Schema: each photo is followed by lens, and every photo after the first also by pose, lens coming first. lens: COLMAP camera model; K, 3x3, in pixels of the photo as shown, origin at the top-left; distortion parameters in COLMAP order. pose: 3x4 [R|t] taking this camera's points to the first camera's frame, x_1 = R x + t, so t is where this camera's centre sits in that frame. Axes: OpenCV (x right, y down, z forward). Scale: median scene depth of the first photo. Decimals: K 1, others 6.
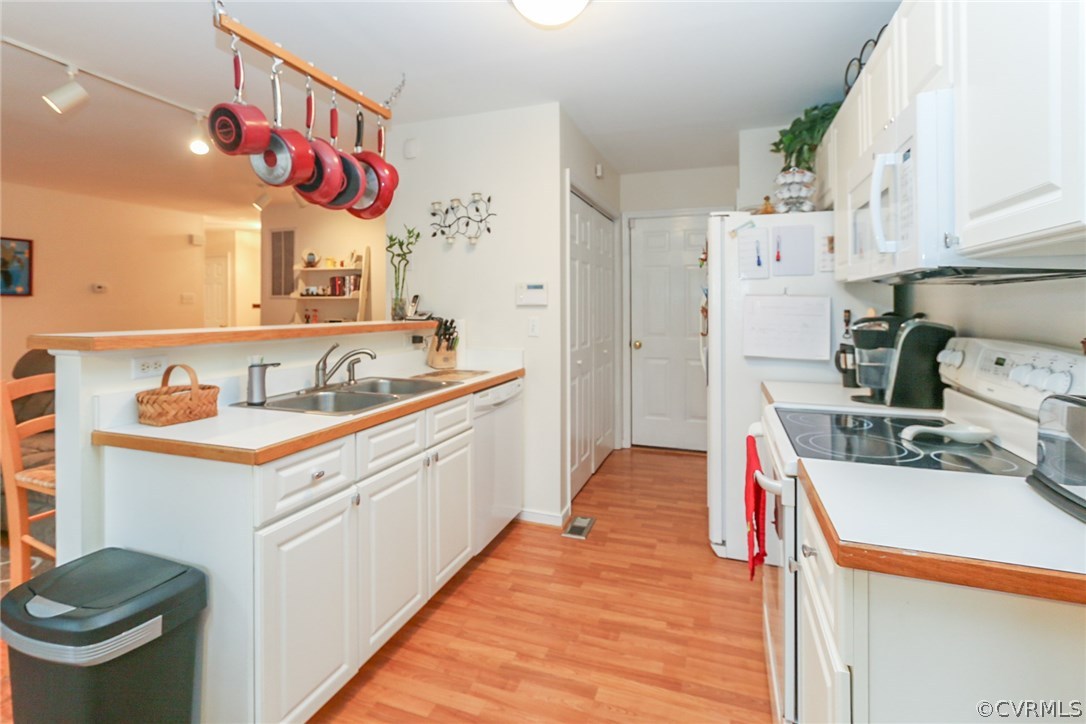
lens RADIAL K [[516.9, 0, 493.8], [0, 516.9, 299.1], [0, 0, 1]] dist [0.004053, 0.001437]
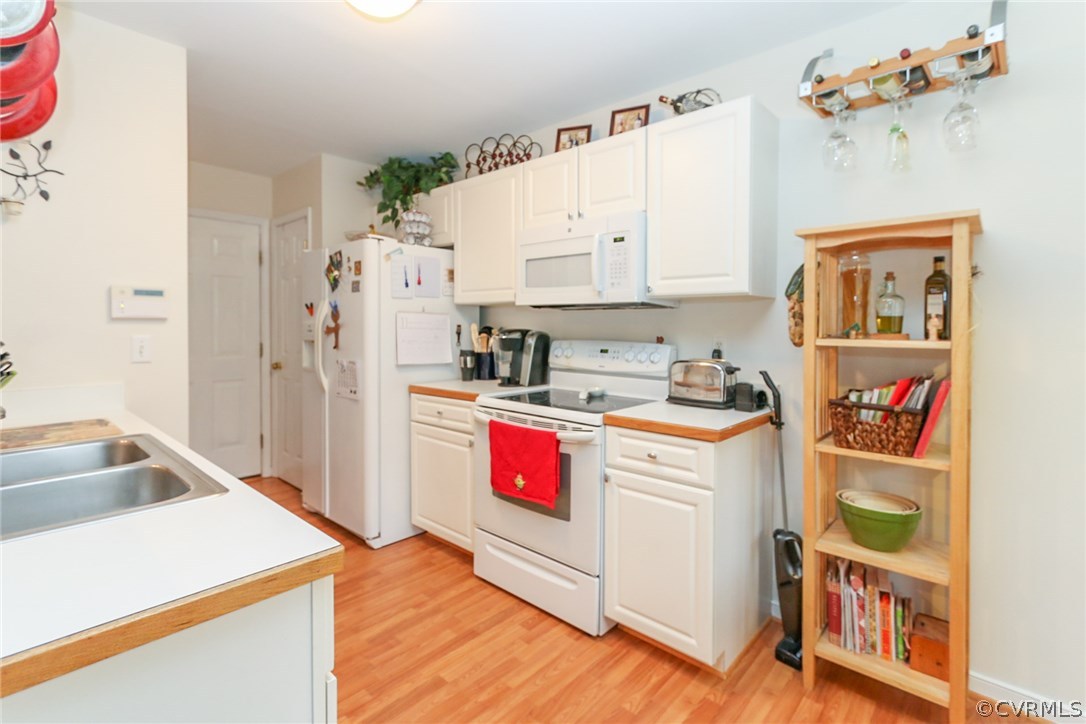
lens RADIAL K [[516.9, 0, 563.0], [0, 516.9, 322.5], [0, 0, 1]] dist [0.004053, 0.001437]
pose [[0.342042, 0.003974, 0.939676, -0.476635], [-0.016908, 0.999855, 0.001926, 0.007448], [-0.939532, -0.016547, 0.342060, 0.264673]]
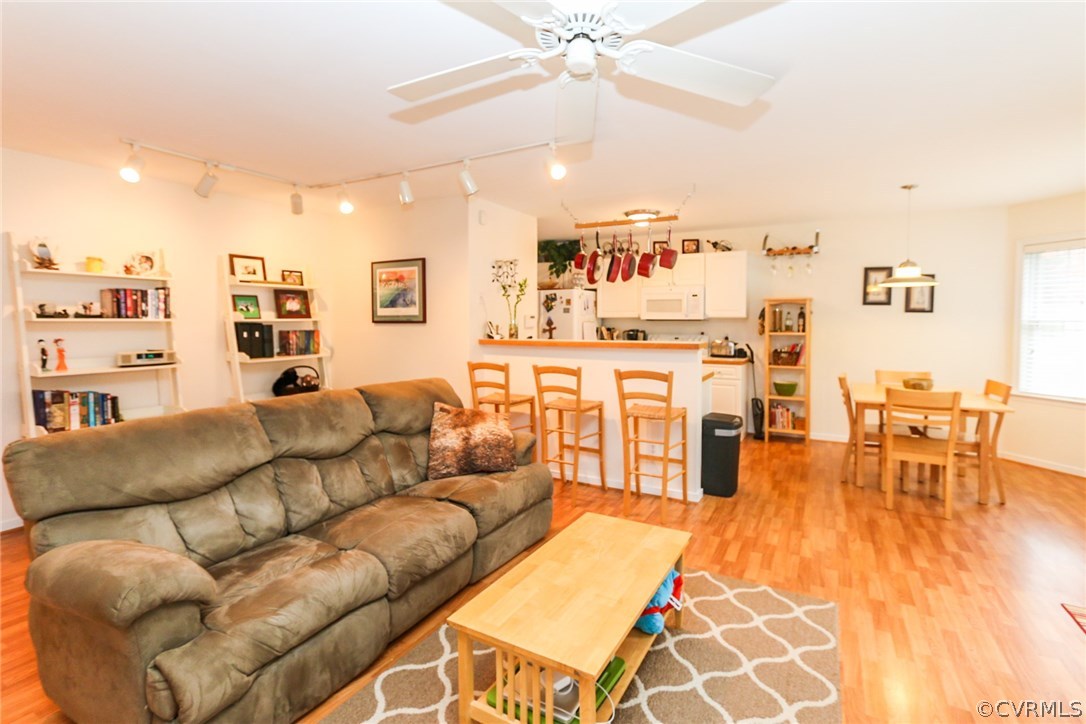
lens RADIAL K [[516.9, 0, 564.0], [0, 516.9, 320.8], [0, 0, 1]] dist [0.004053, 0.001437]
pose [[0.109352, -0.005211, 0.993989, -2.057817], [-0.012748, 0.999897, 0.006644, -0.029751], [-0.993921, -0.013398, 0.109275, 0.830709]]
